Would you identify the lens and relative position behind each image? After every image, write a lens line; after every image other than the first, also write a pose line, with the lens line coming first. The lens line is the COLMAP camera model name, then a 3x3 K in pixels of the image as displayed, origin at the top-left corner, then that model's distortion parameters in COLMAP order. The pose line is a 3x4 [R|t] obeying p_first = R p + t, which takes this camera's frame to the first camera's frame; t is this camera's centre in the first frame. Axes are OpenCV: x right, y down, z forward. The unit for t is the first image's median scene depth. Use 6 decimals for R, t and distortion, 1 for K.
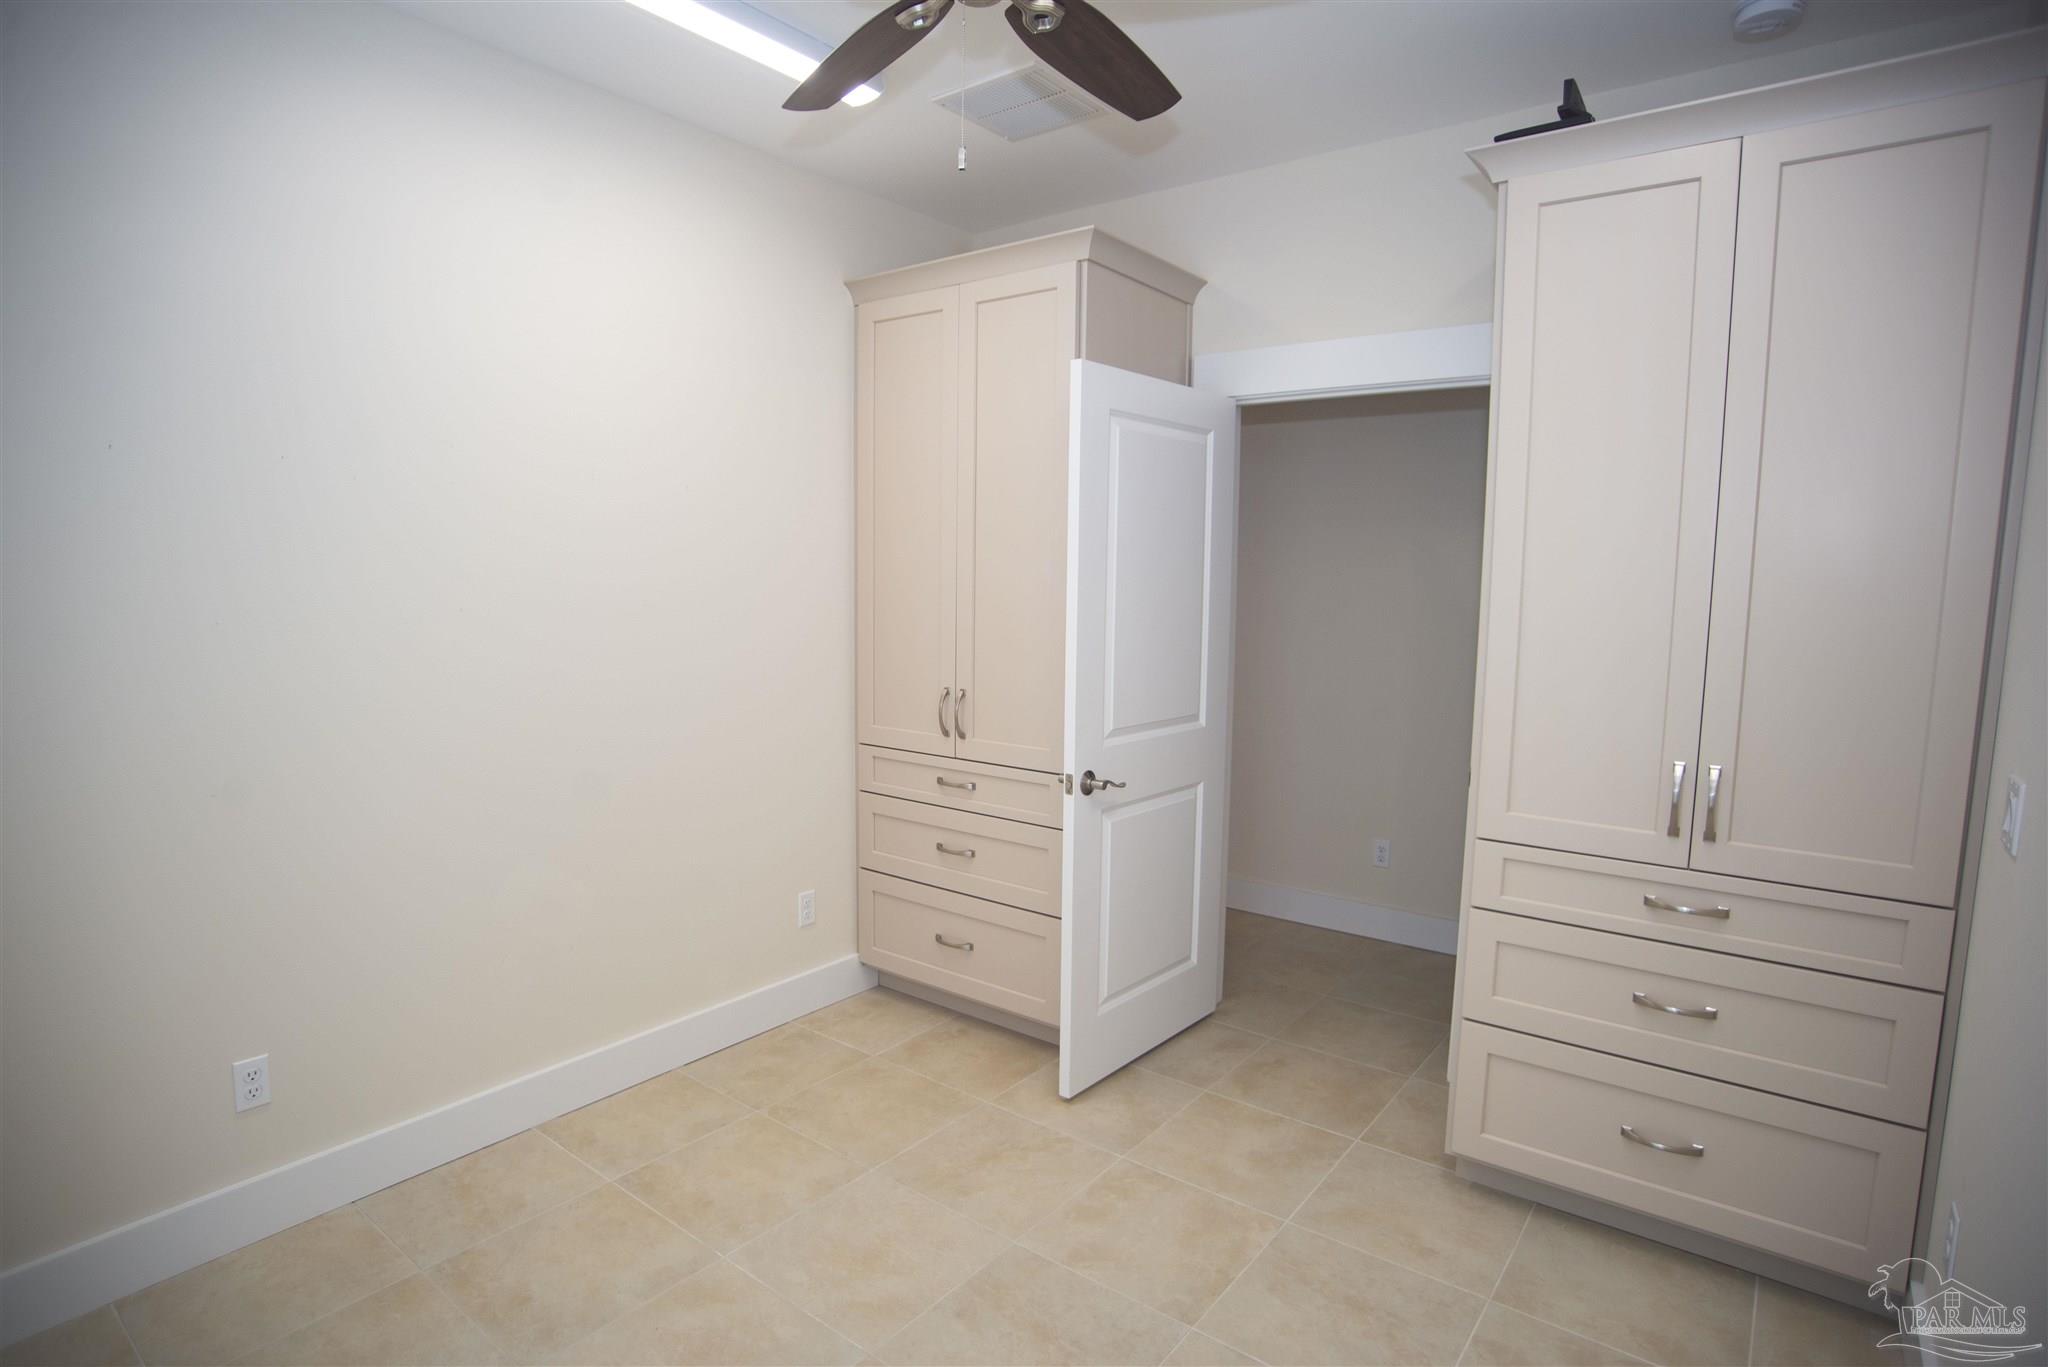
lens RADIAL K [[1064.8, 0, 1014.1], [0, 1064.8, 696.8], [0, 0, 1]] dist [-0.088090, 0.039533]
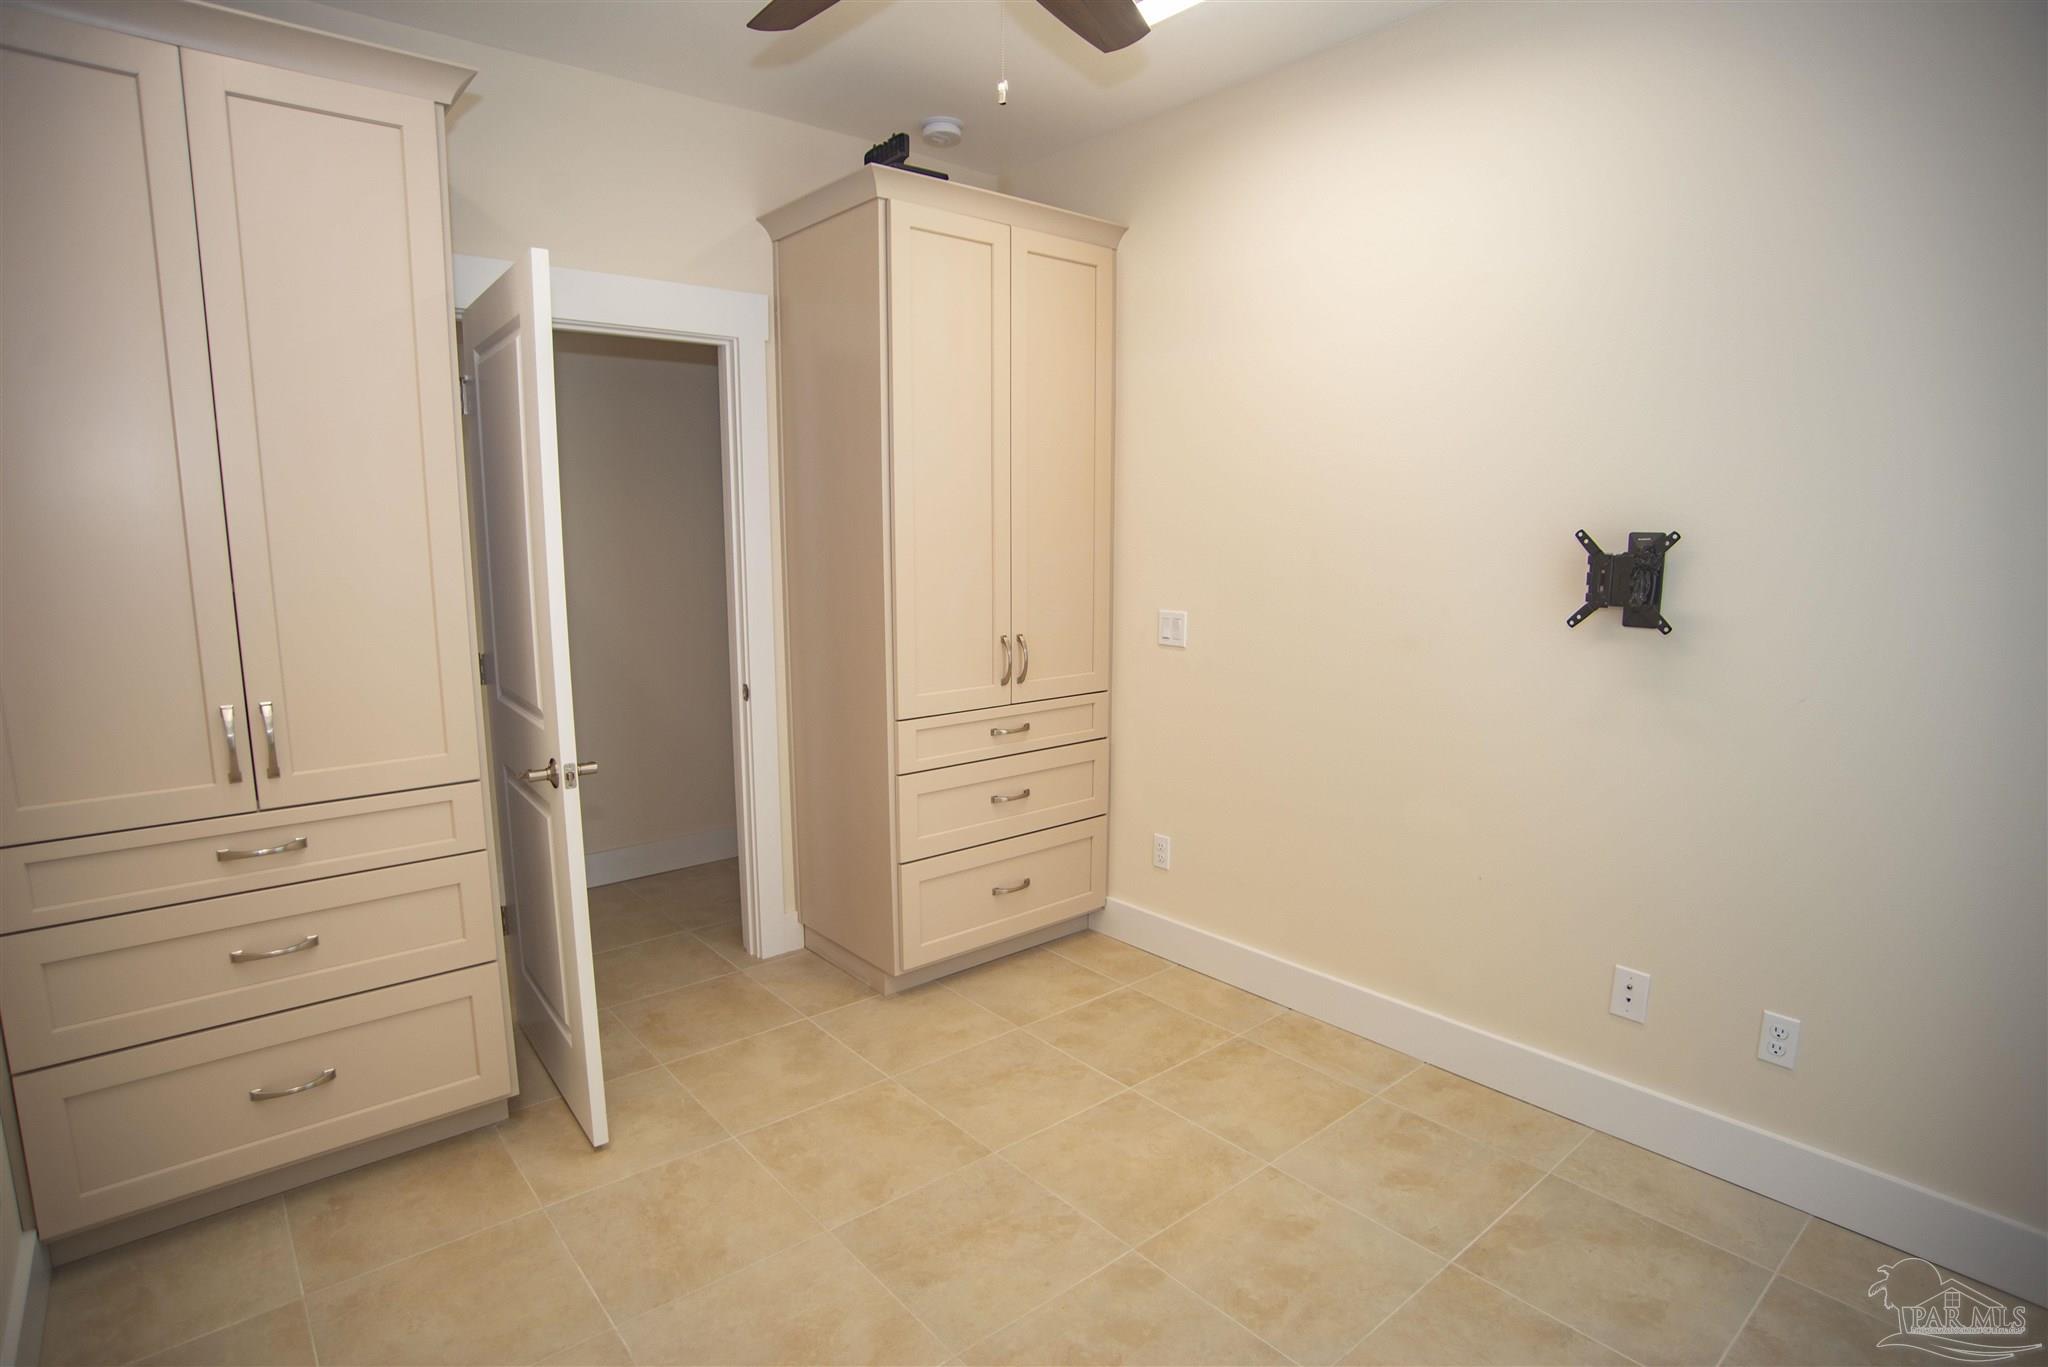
lens RADIAL K [[1047.0, 0, 1024.0], [0, 1047.0, 683.5], [0, 0, 1]] dist [-0.131705, 0.090427]
pose [[0.214028, -0.167724, 0.962320, -0.632611], [0.113566, 0.982741, 0.146025, -0.065920], [-0.970203, 0.078033, 0.229382, 0.484882]]
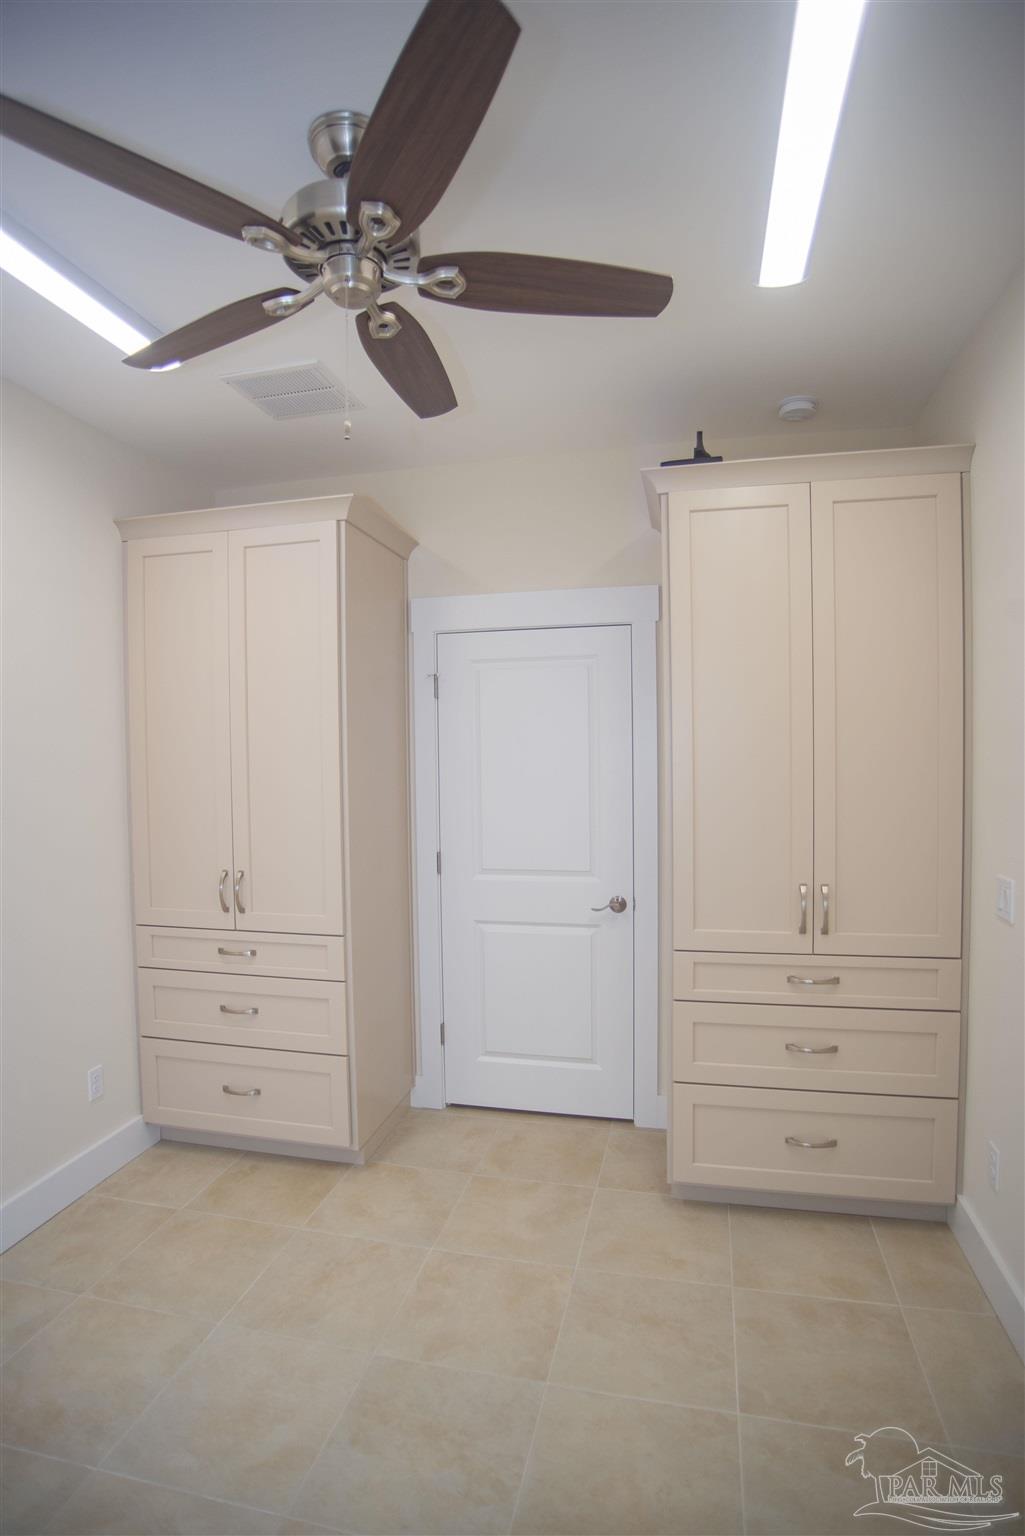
lens RADIAL K [[798.6, 0, 519.9], [0, 798.6, 780.5], [0, 0, 1]] dist [-0.088090, 0.039533]
pose [[0.905926, -0.037281, 0.421792, -0.156697], [0.072641, 0.995033, -0.068069, -0.028598], [-0.417159, 0.092305, 0.904134, 0.093809]]
